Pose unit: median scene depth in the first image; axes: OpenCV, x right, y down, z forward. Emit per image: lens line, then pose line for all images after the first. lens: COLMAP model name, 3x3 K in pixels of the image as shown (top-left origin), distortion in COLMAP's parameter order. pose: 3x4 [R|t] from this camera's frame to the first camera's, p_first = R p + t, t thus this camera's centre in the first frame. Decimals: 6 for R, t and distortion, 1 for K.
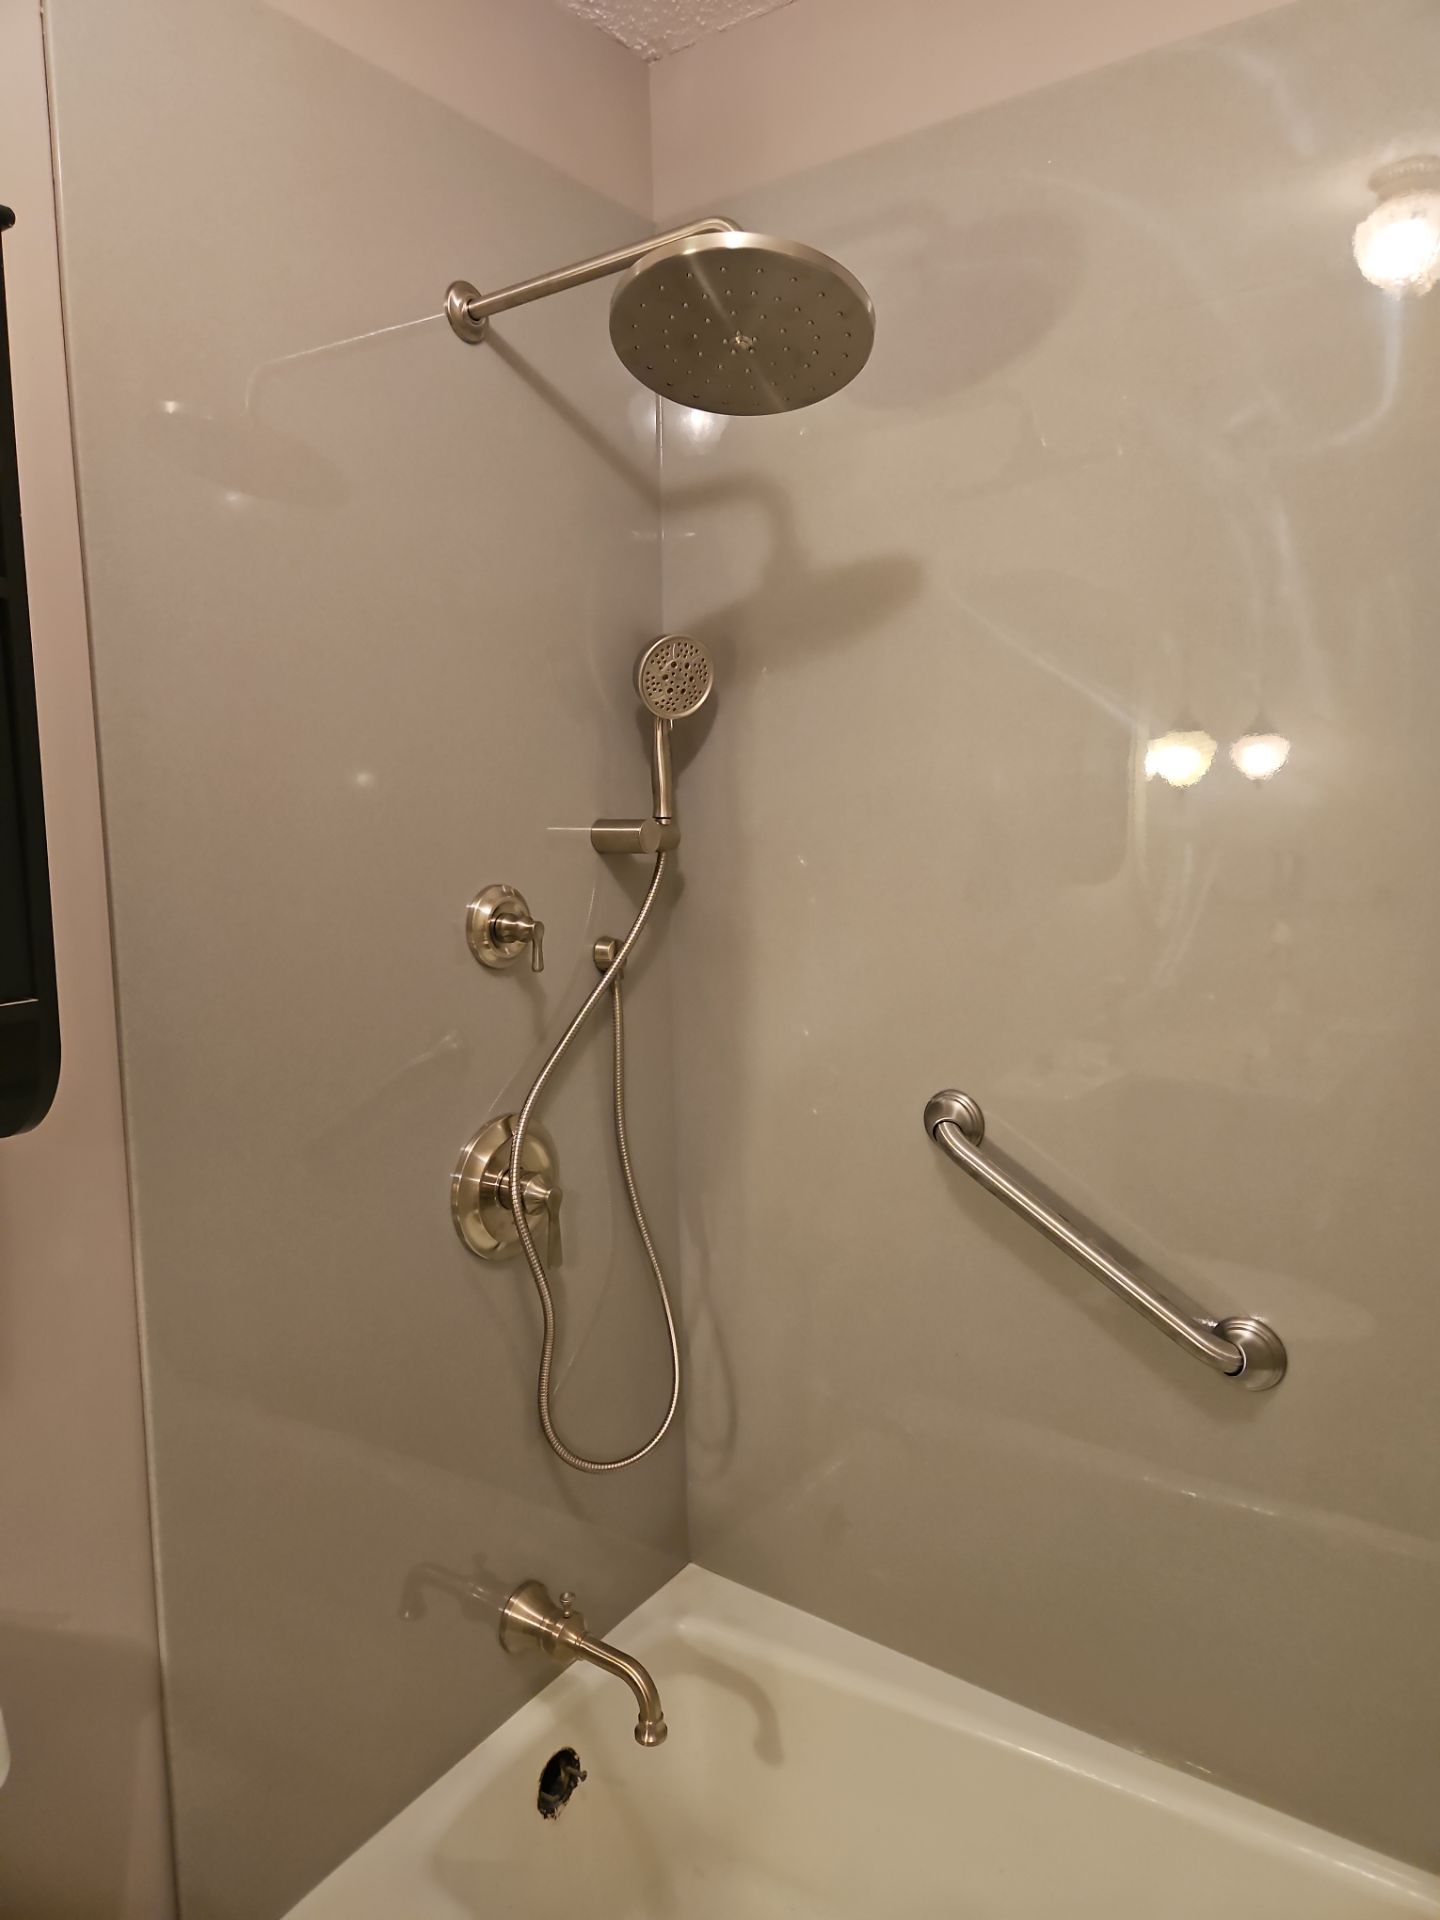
lens RADIAL K [[1276.1, 0, 712.6], [0, 1276.1, 937.5], [0, 0, 1]] dist [0.076303, -0.063551]
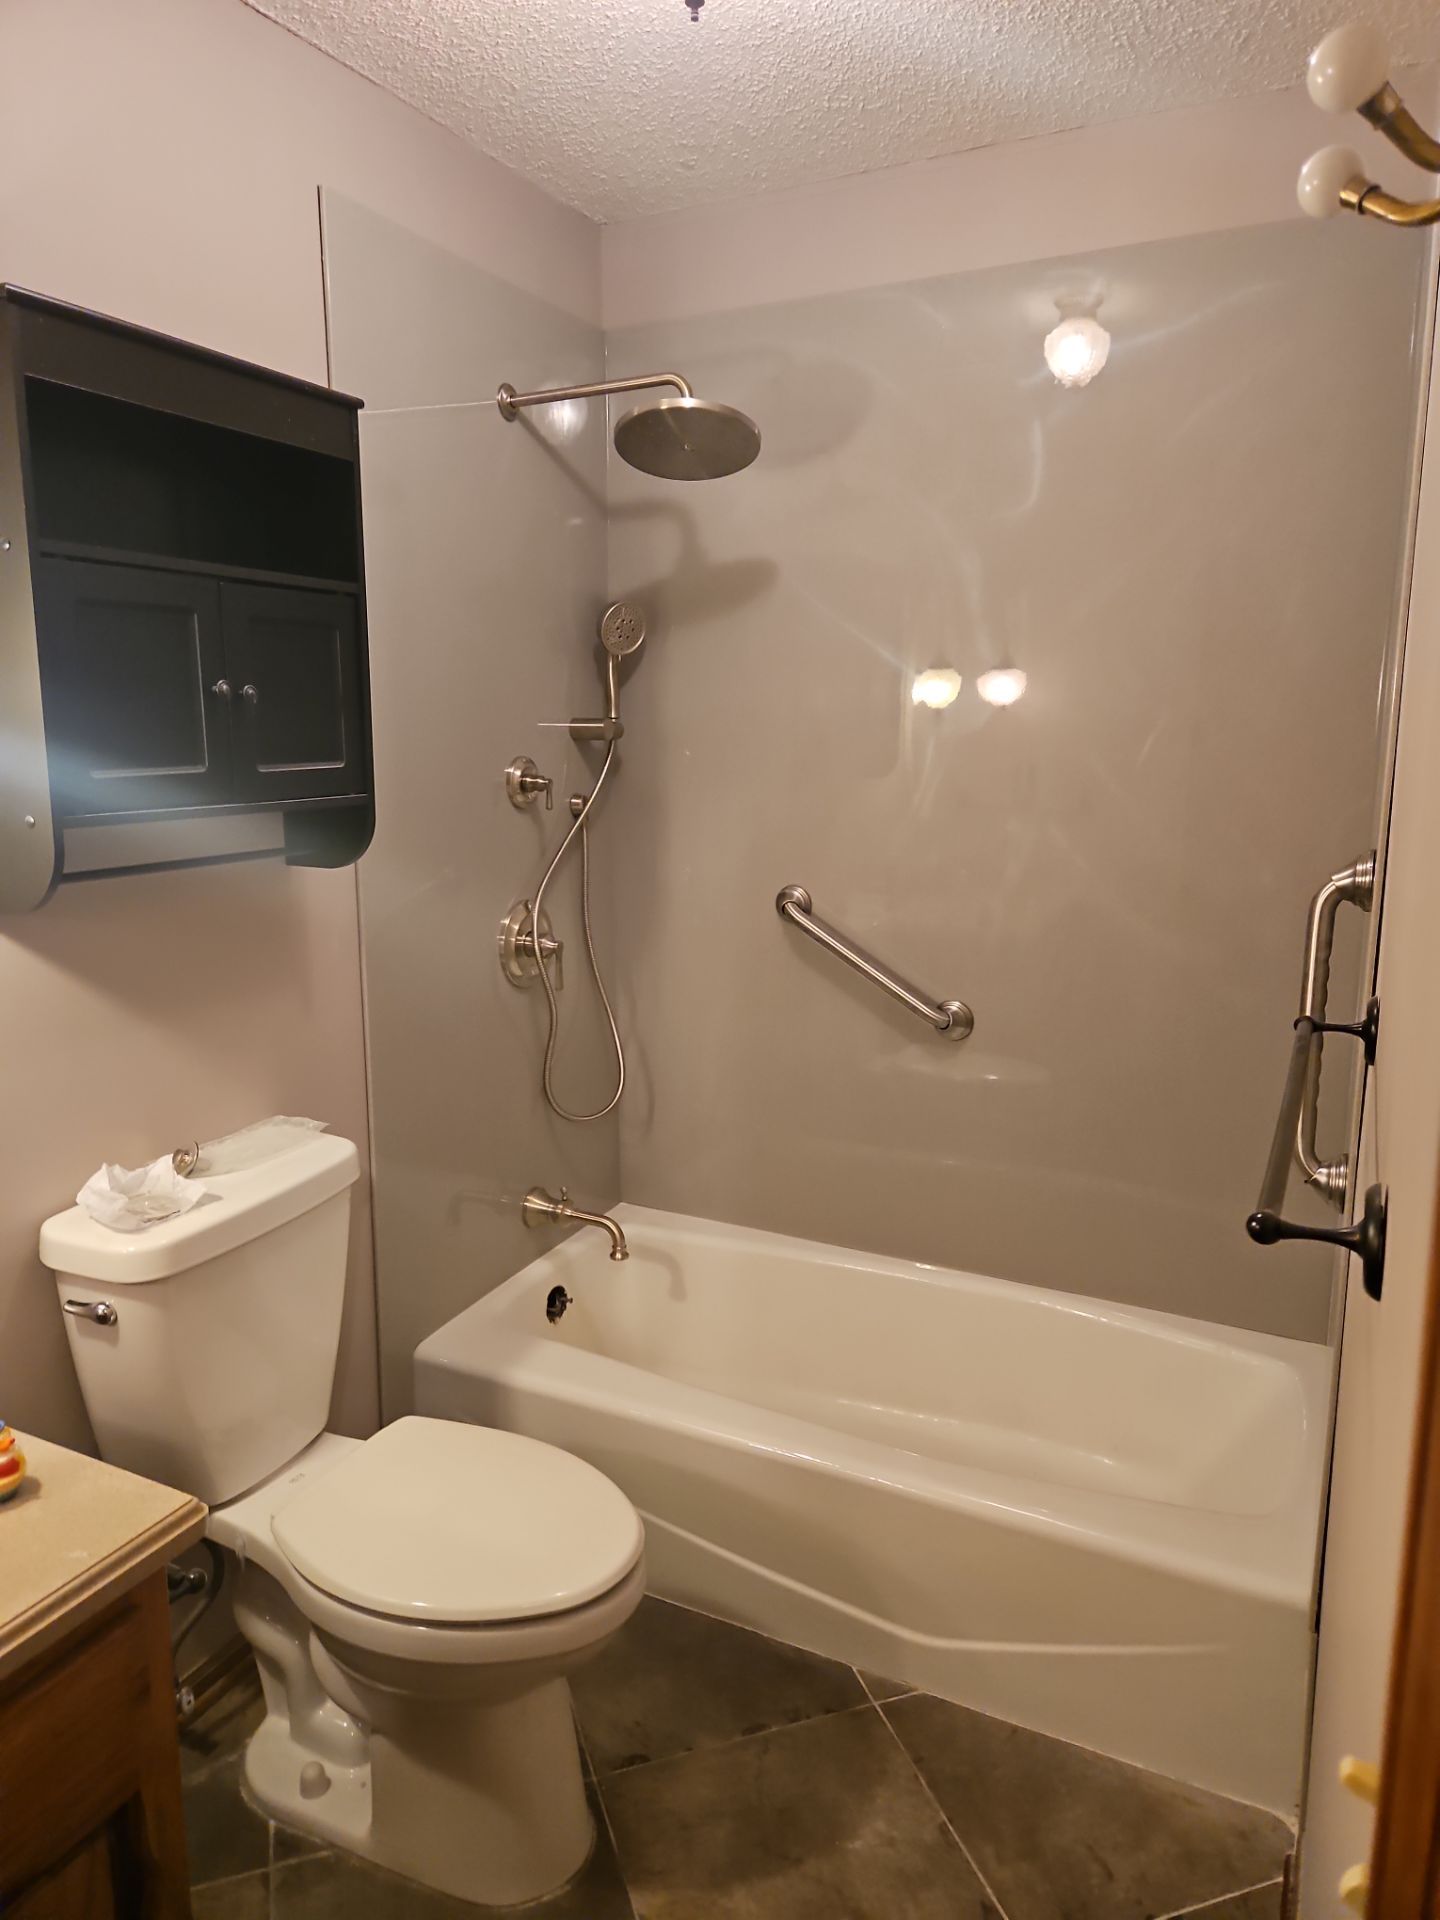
lens RADIAL K [[1276.1, 0, 704.2], [0, 1276.1, 940.2], [0, 0, 1]] dist [0.076303, -0.063551]
pose [[0.988417, -0.009246, 0.151480, -0.177052], [0.000268, 0.998247, 0.059179, 0.090127], [-0.151762, -0.058453, 0.986687, -0.618587]]
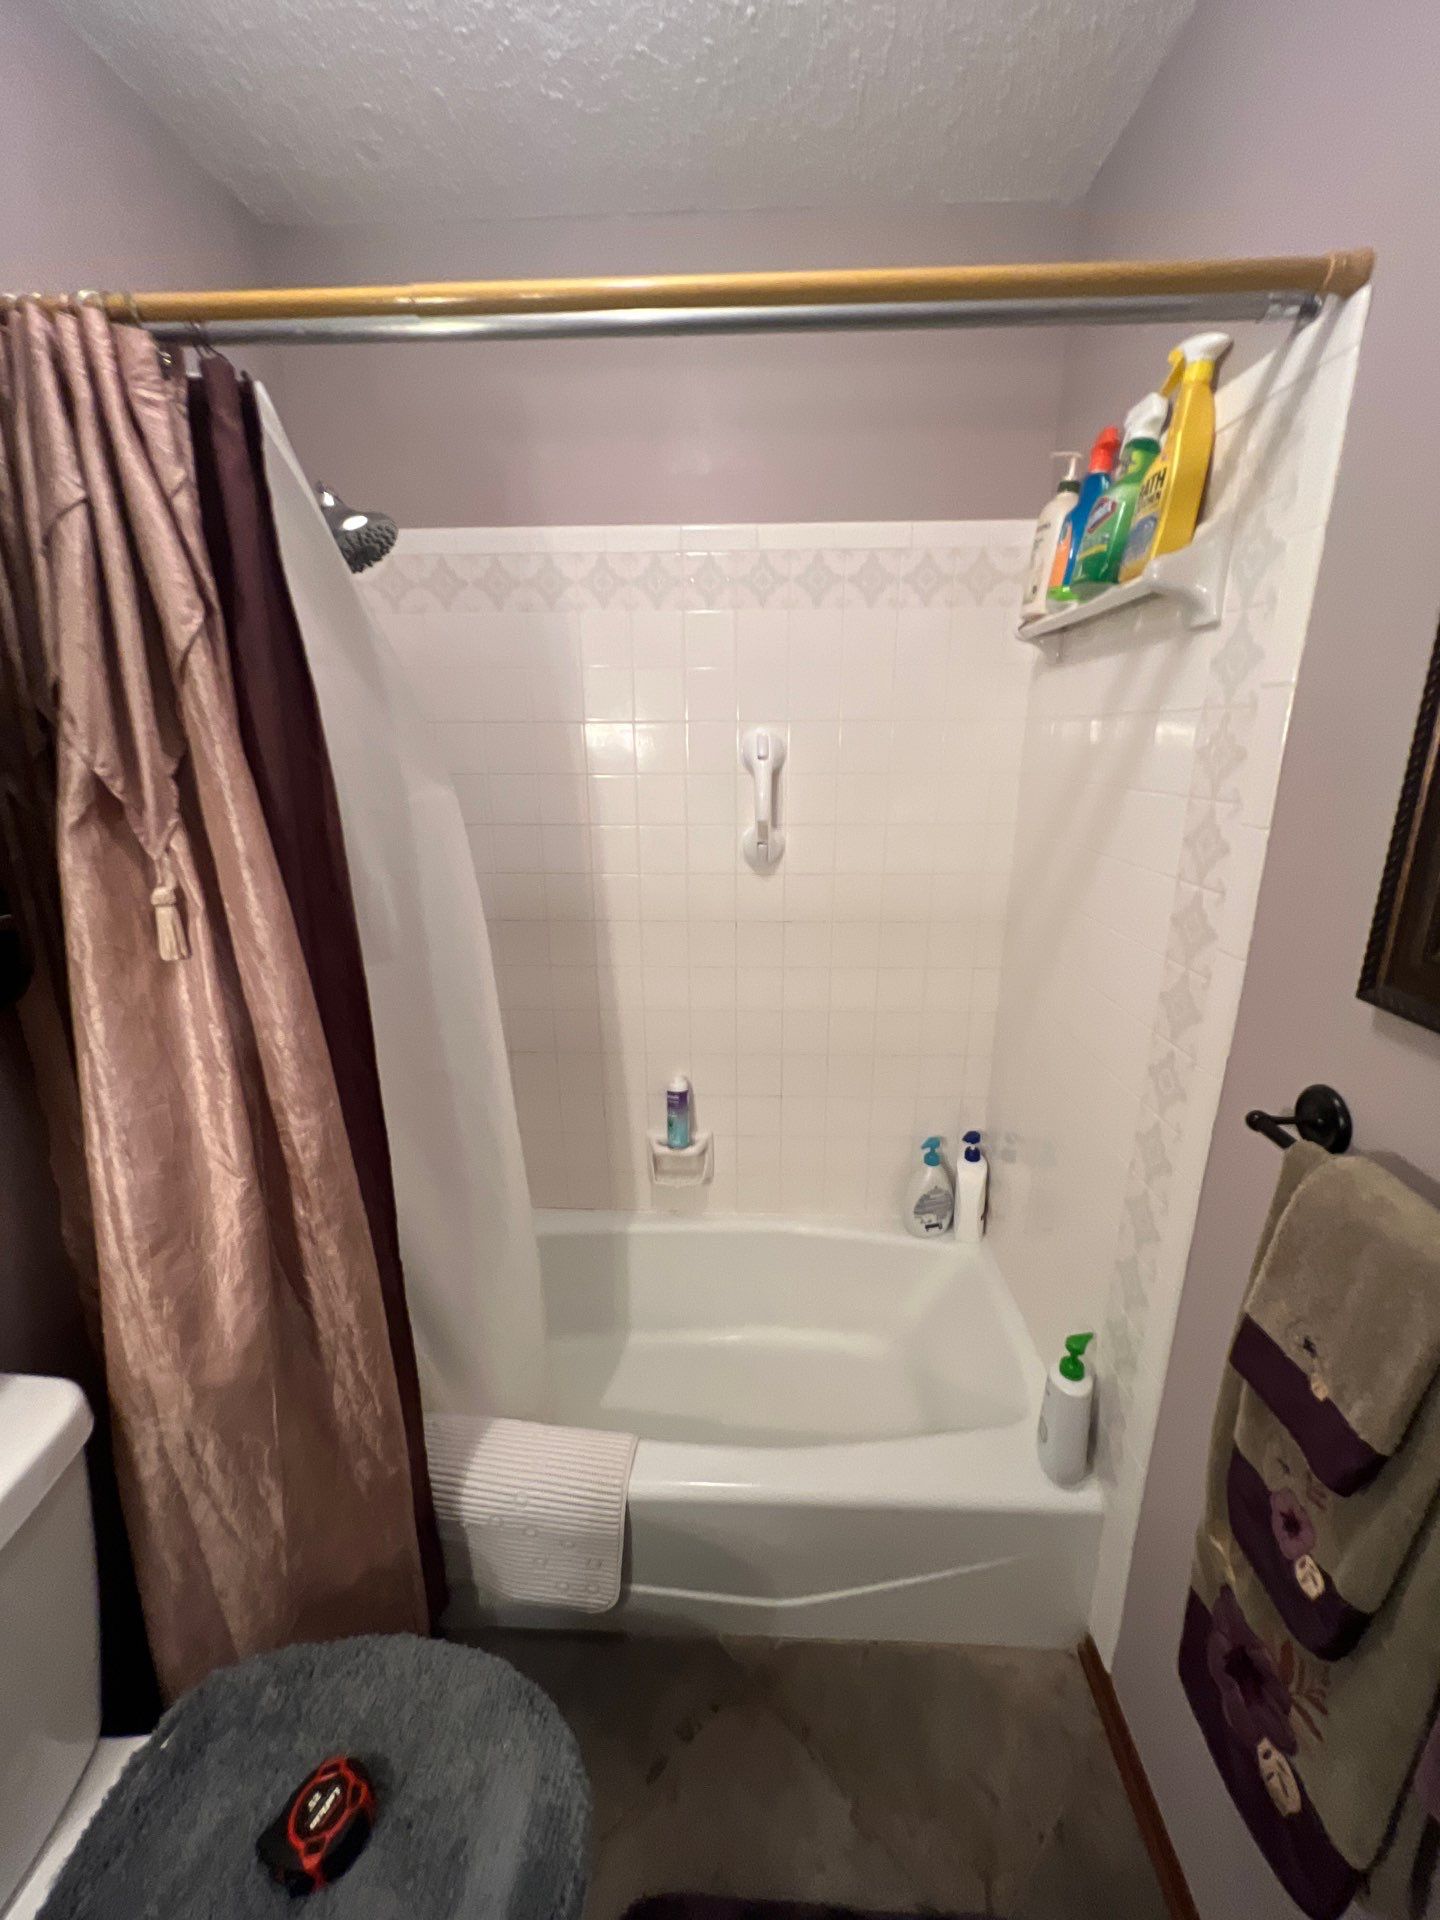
lens RADIAL K [[767.1, 0, 725.9], [0, 767.1, 951.5], [0, 0, 1]] dist [-0.002662, 0.001265]
pose [[0.836278, -0.133639, 0.531770, -0.187992], [0.051367, 0.984673, 0.166677, -0.007056], [-0.545894, -0.112073, 0.830325, -0.062266]]
